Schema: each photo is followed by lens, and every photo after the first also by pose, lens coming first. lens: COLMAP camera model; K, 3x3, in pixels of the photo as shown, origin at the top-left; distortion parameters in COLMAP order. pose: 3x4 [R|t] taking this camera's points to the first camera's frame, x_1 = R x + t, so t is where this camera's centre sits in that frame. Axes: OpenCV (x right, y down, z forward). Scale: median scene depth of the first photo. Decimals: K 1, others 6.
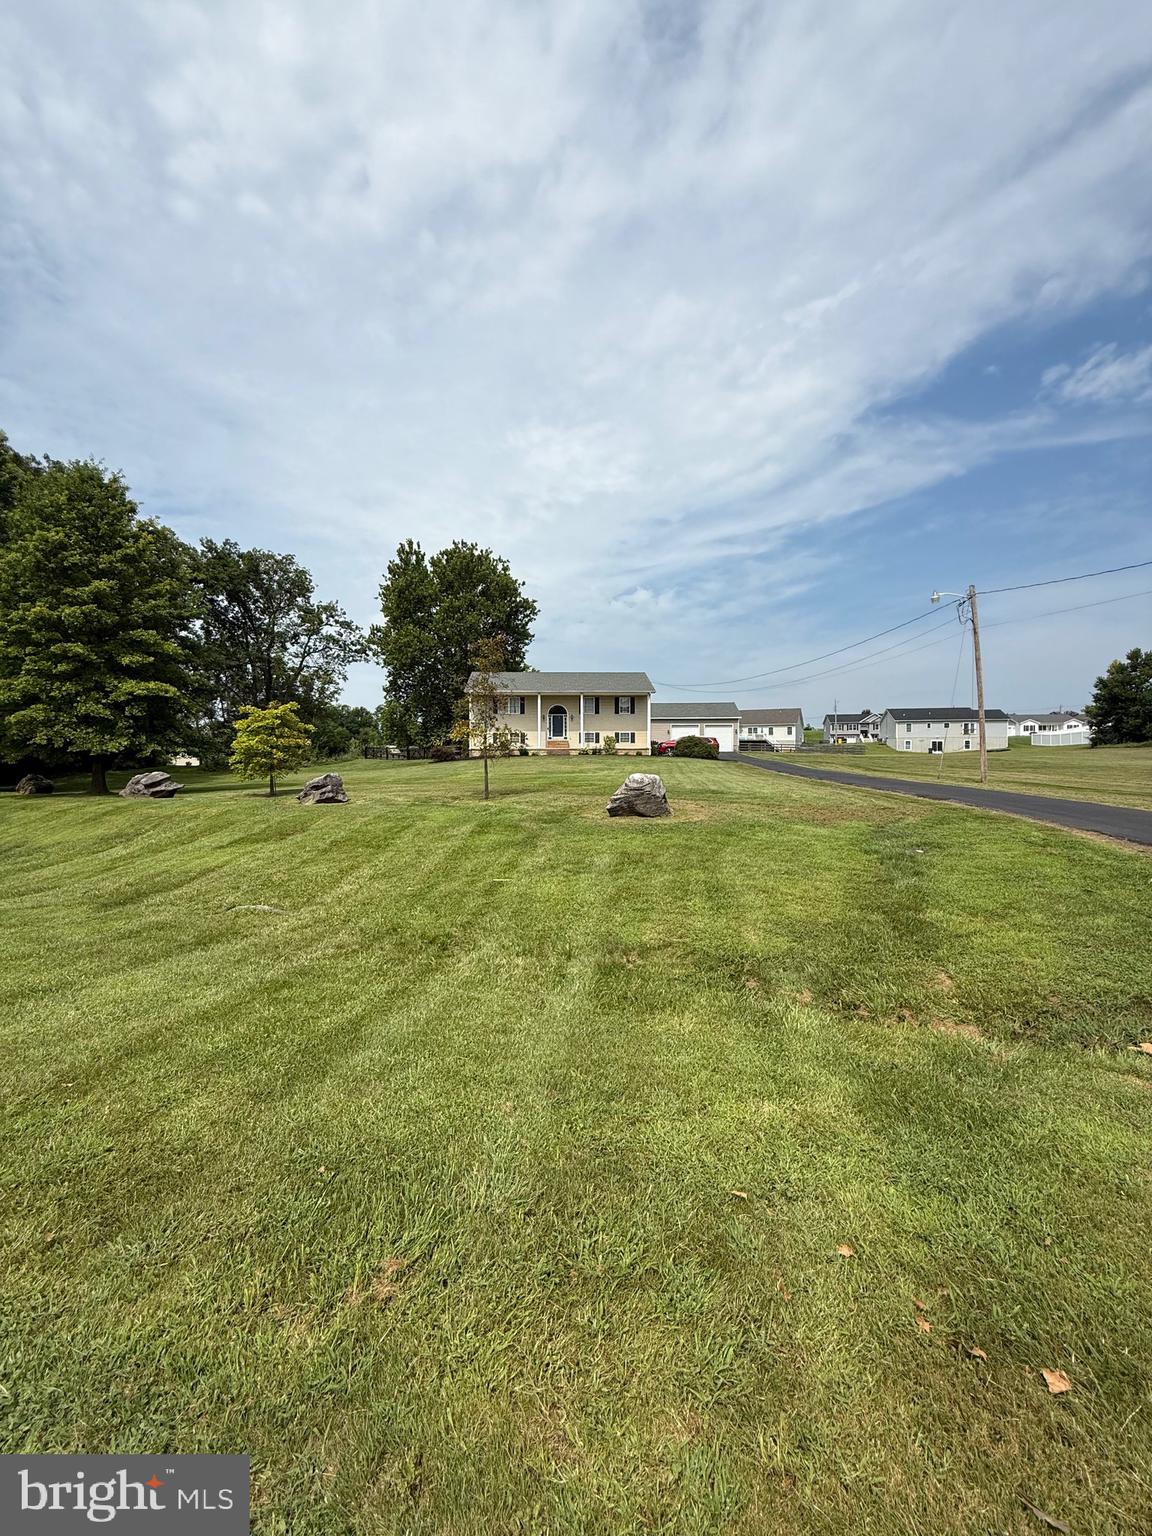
lens RADIAL K [[637.8, 0, 581.6], [0, 637.8, 758.8], [0, 0, 1]] dist [-0.000136, 0.000079]
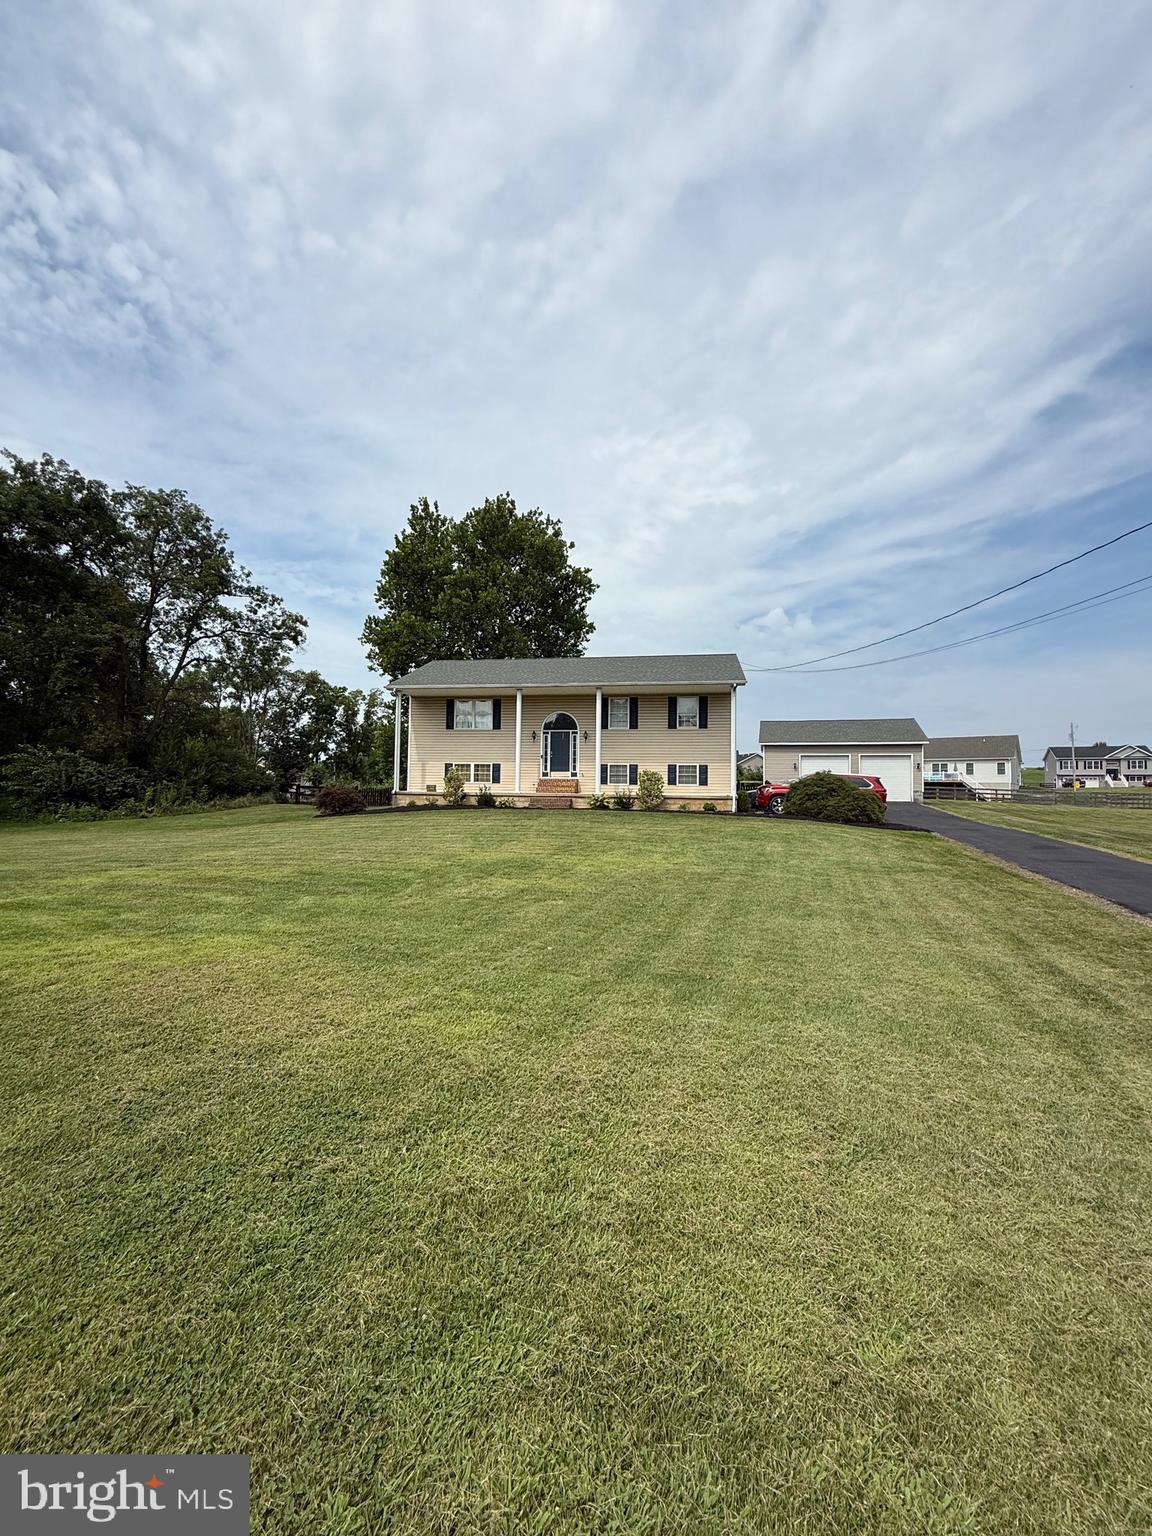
lens RADIAL K [[637.8, 0, 581.6], [0, 637.8, 758.8], [0, 0, 1]] dist [-0.000136, 0.000079]
pose [[0.972387, 0.006790, -0.233277, 0.105161], [-0.020127, 0.998292, -0.054837, -0.016539], [0.232507, 0.058018, 0.970863, 0.484350]]
